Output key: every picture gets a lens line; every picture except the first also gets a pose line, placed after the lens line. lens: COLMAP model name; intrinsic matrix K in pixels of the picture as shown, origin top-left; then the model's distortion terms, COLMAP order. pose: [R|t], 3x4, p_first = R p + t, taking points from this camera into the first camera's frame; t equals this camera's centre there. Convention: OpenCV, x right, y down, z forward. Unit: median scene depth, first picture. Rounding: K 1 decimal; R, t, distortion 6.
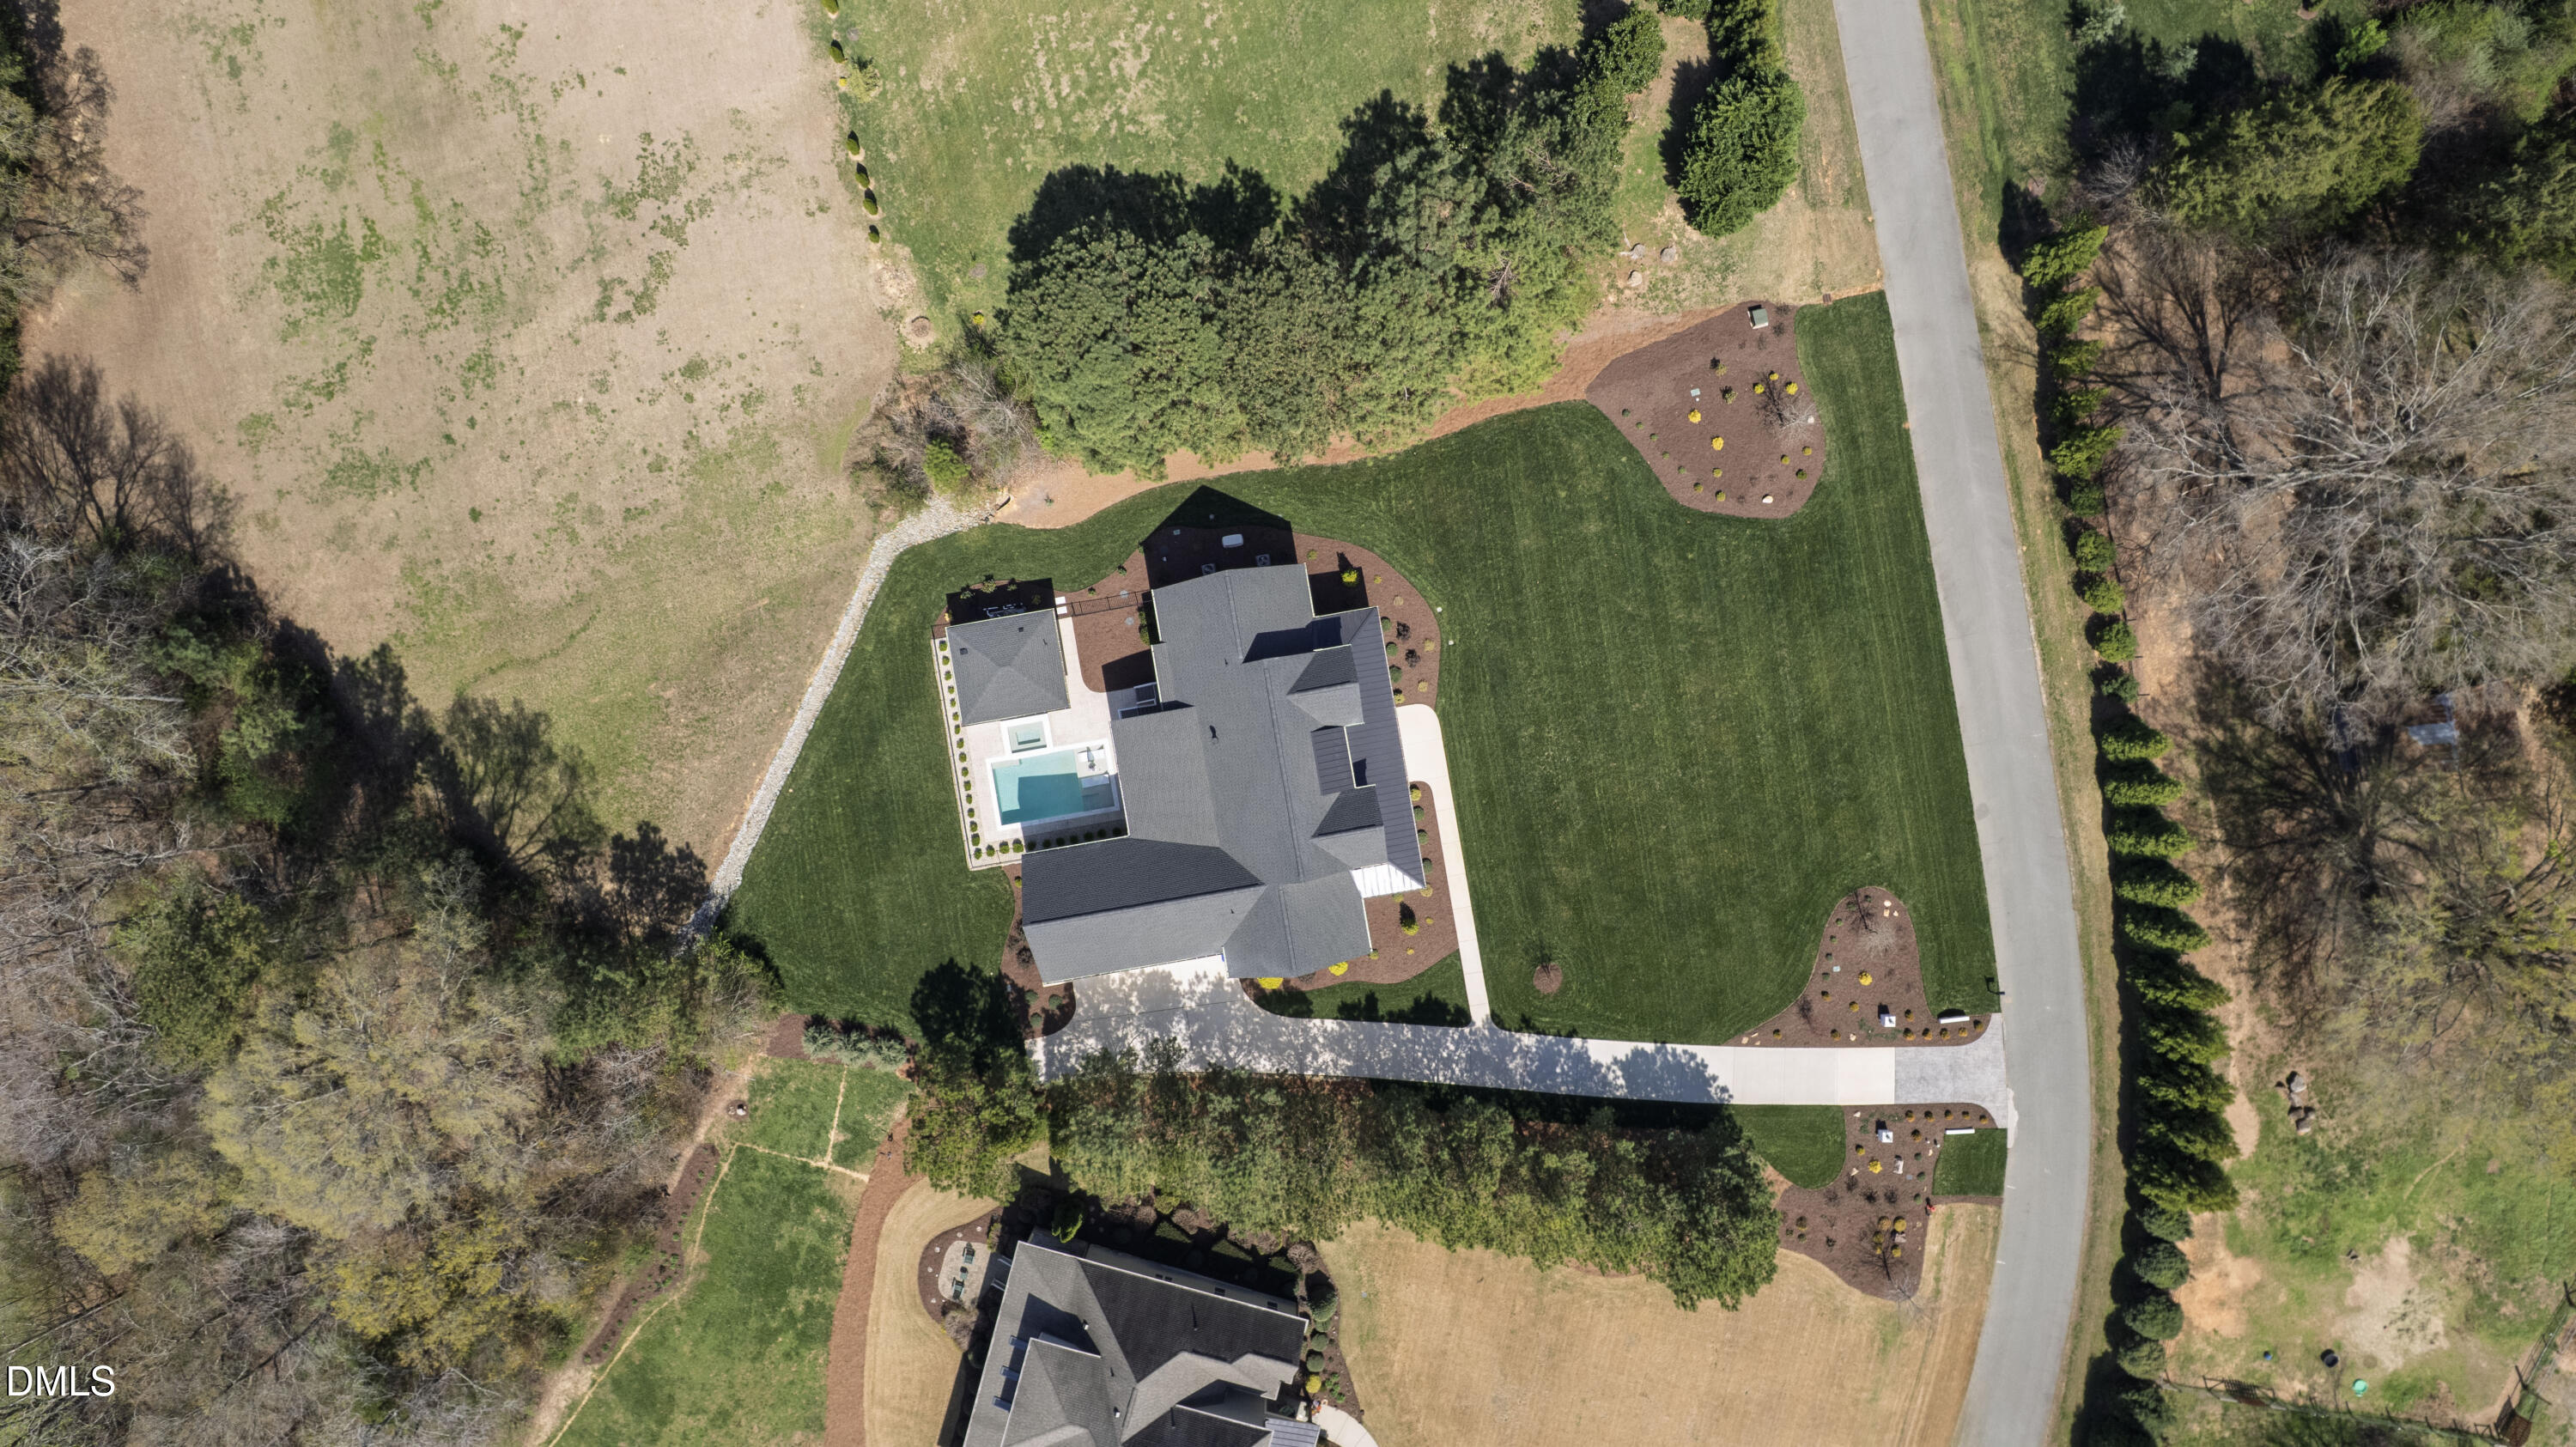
lens RADIAL K [[1560.5, 0, 1288.2], [0, 1560.5, 710.9], [0, 0, 1]] dist [-0.045224, 0.000147]
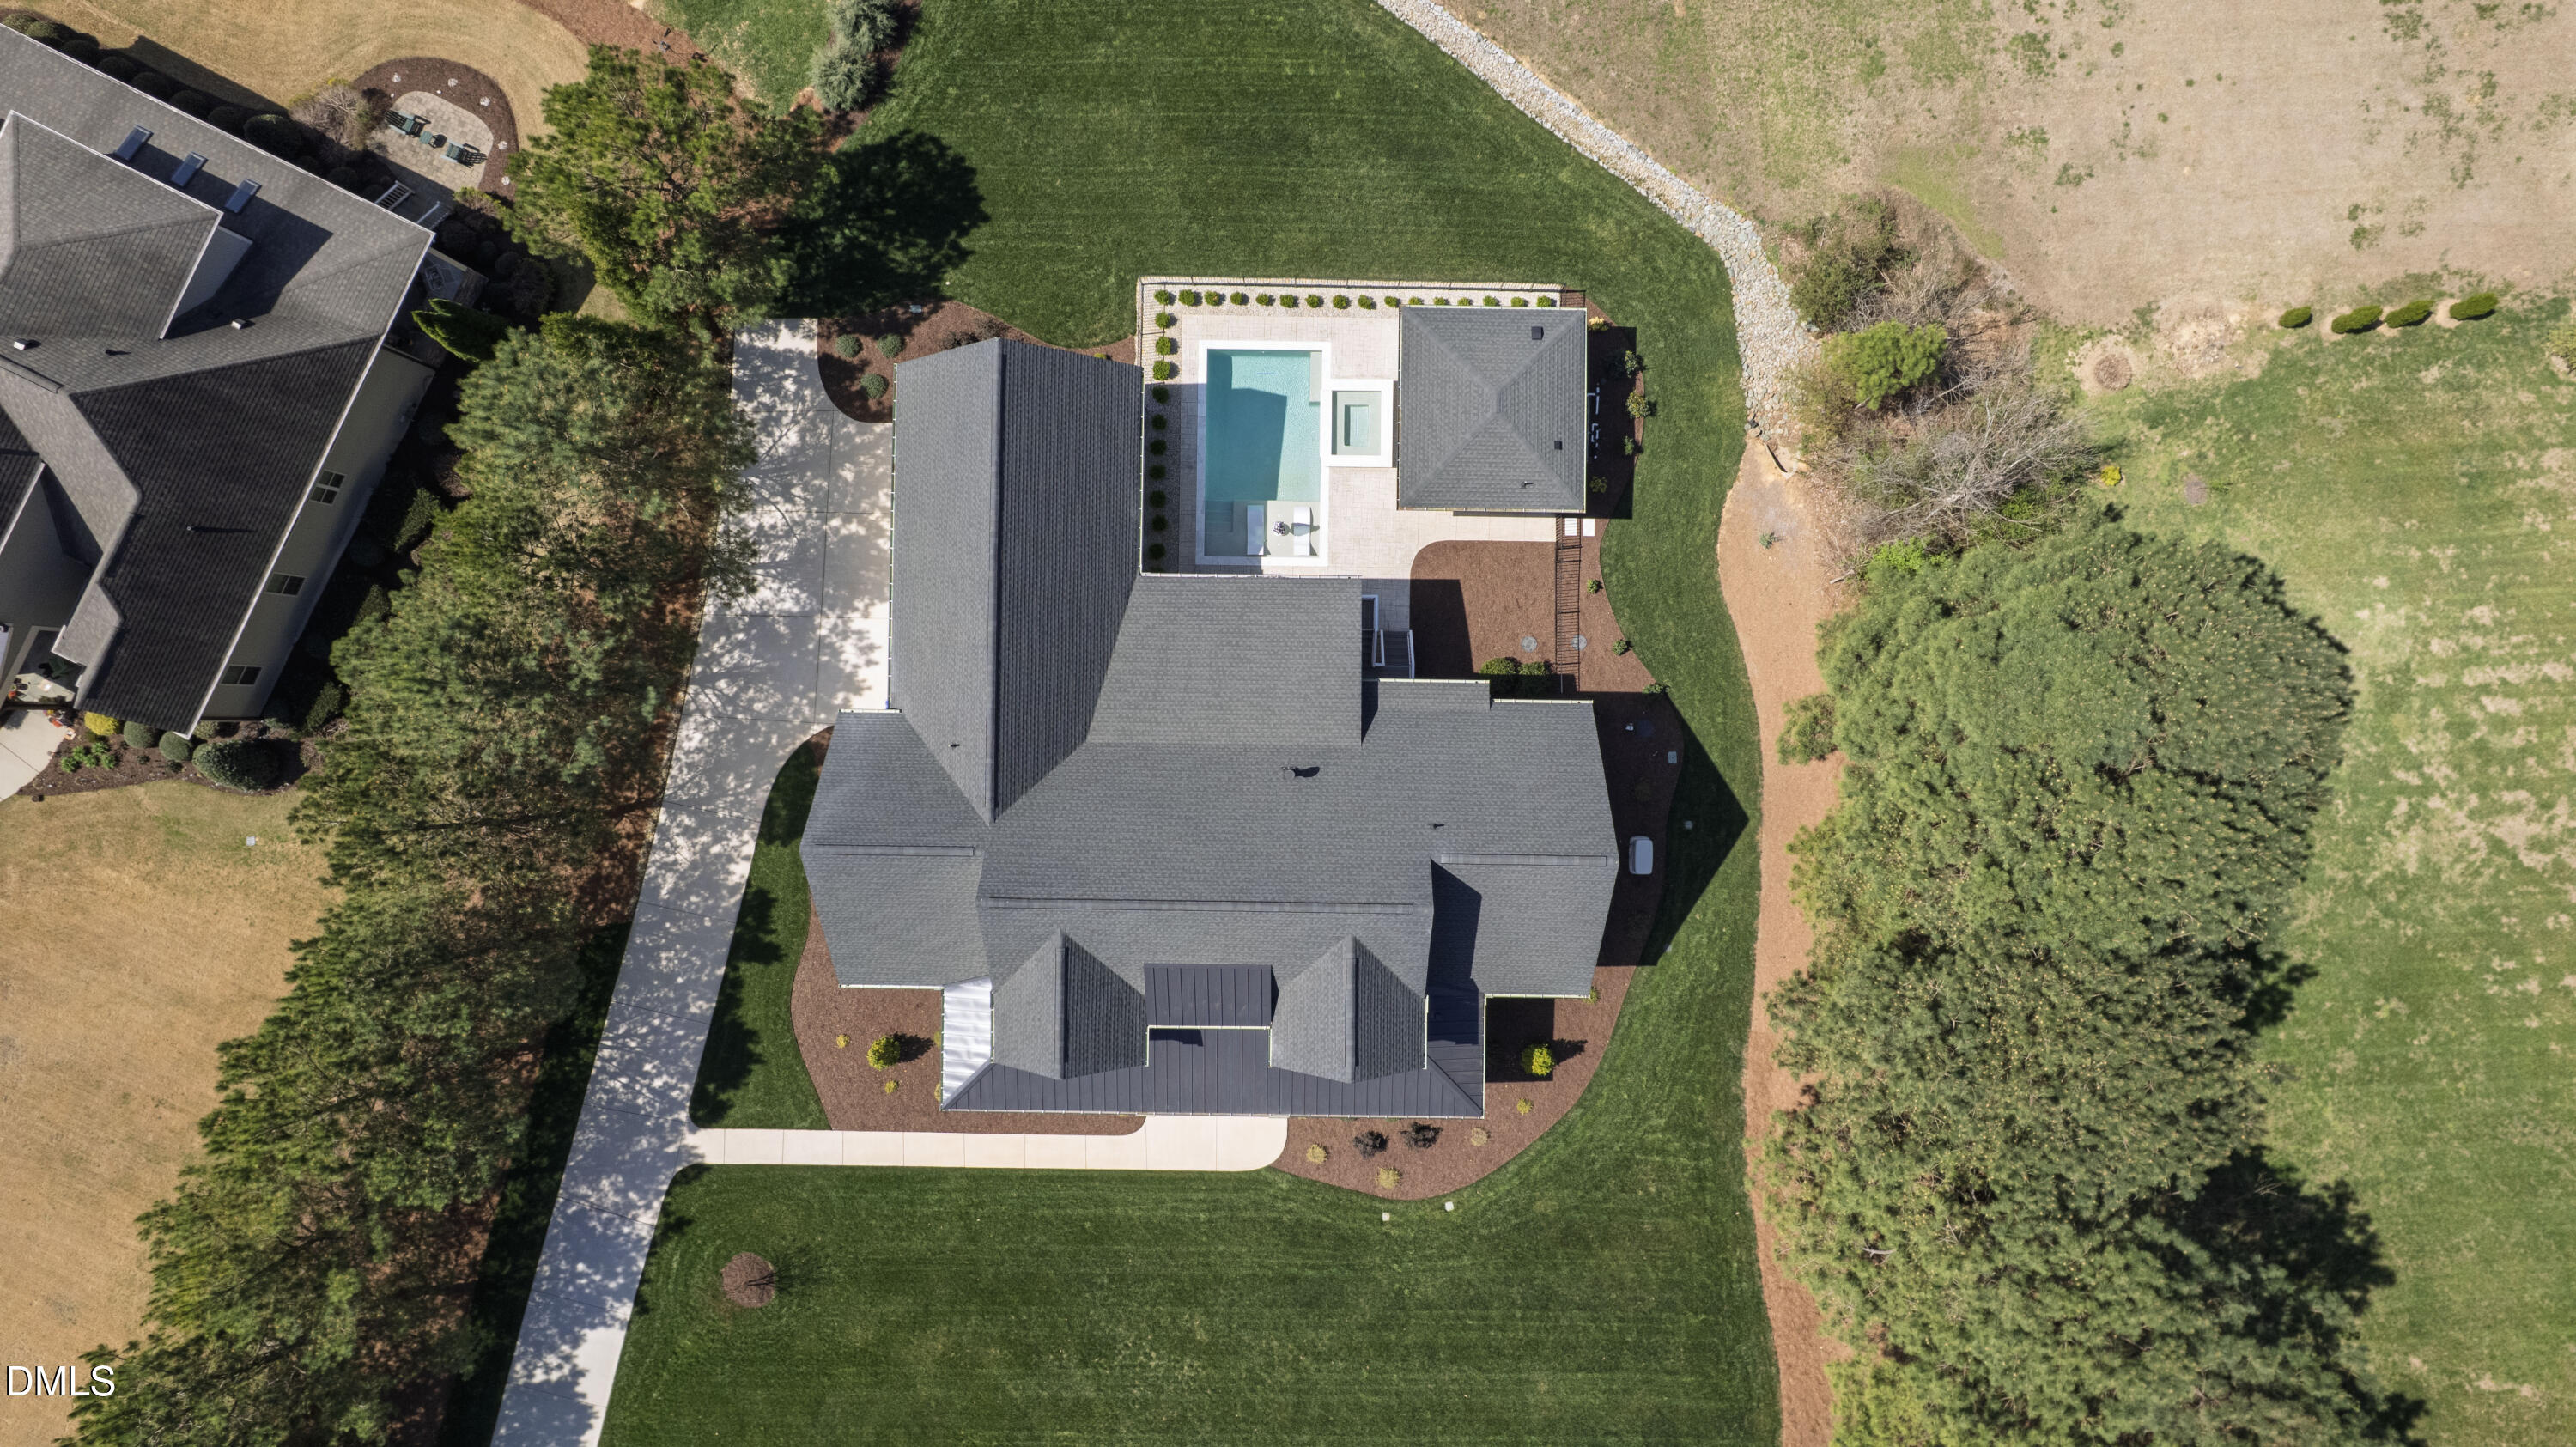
lens RADIAL K [[1642.2, 0, 1288.0], [0, 1642.2, 723.5], [0, 0, 1]] dist [-0.069213, 0.057546]
pose [[-0.182622, 0.983095, -0.013148, -0.051409], [-0.983167, -0.182527, 0.008125, 0.016669], [0.005588, 0.014410, 0.999881, 0.425569]]
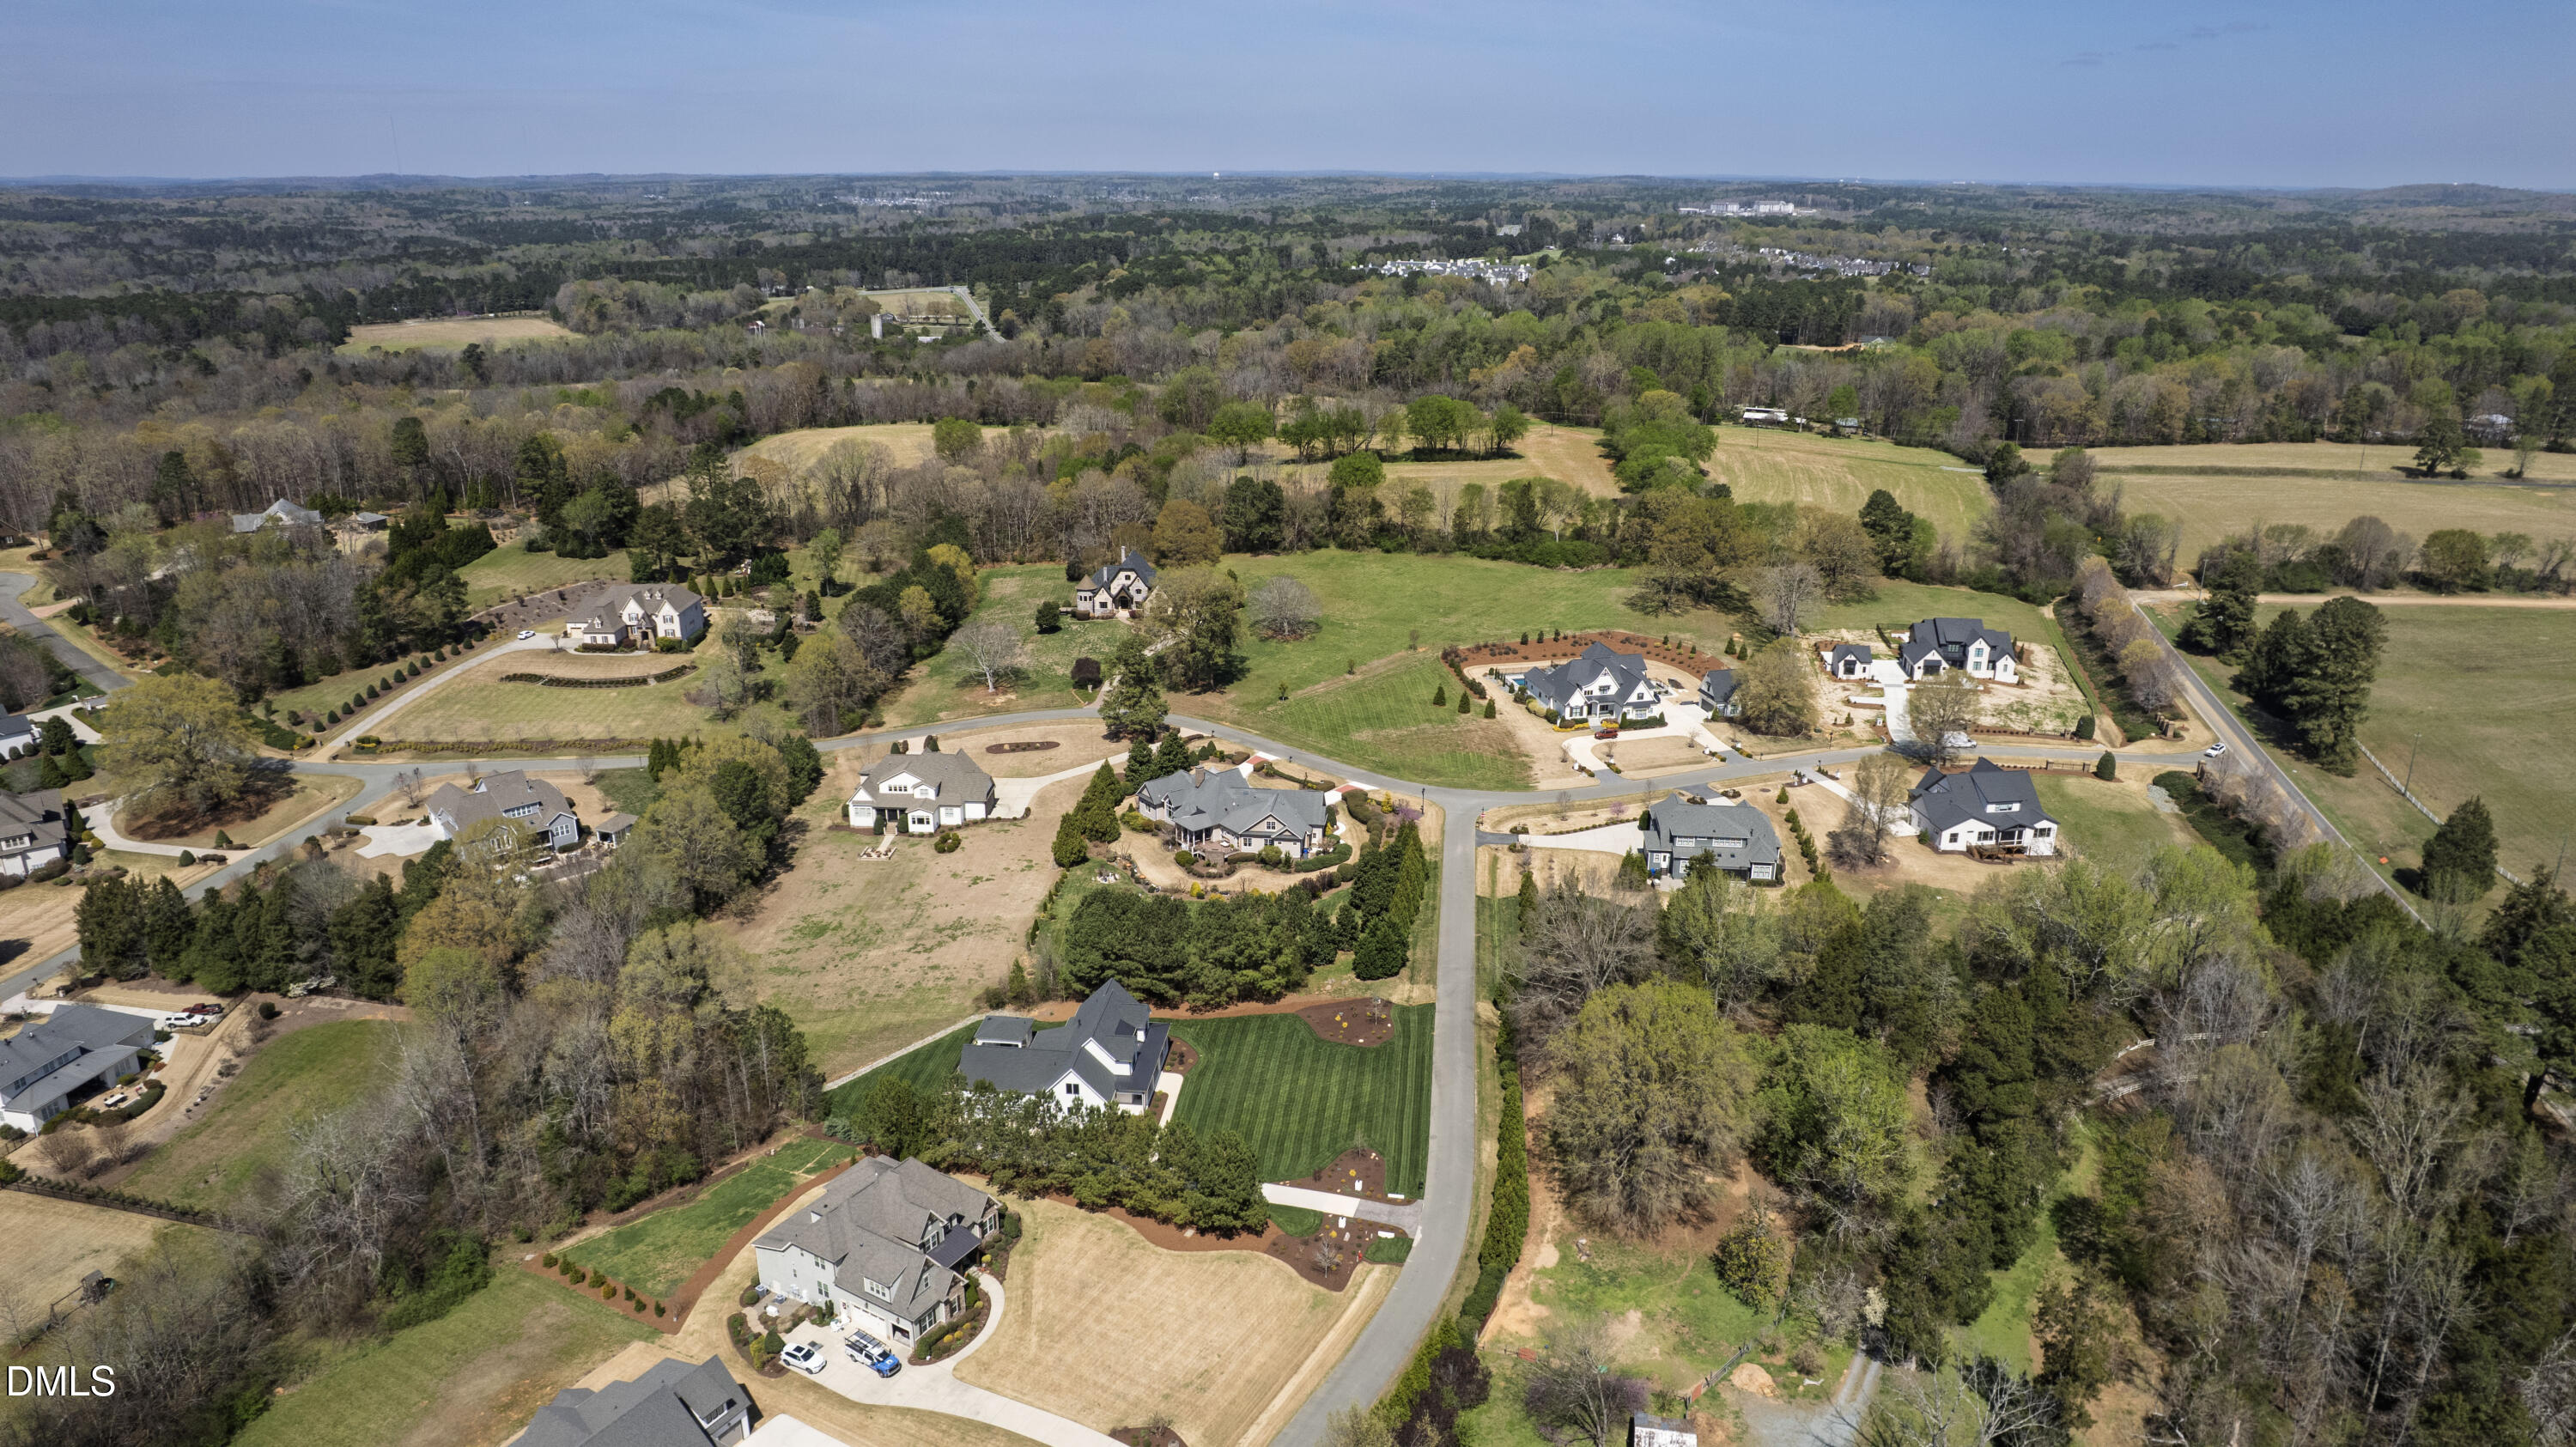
lens RADIAL K [[1642.2, 0, 1288.0], [0, 1642.2, 723.5], [0, 0, 1]] dist [-0.069213, 0.057546]
pose [[0.961457, 0.083103, -0.262096, 0.753765], [-0.274853, 0.316399, -0.907936, 1.775180], [0.007475, 0.944979, 0.327045, -0.151276]]
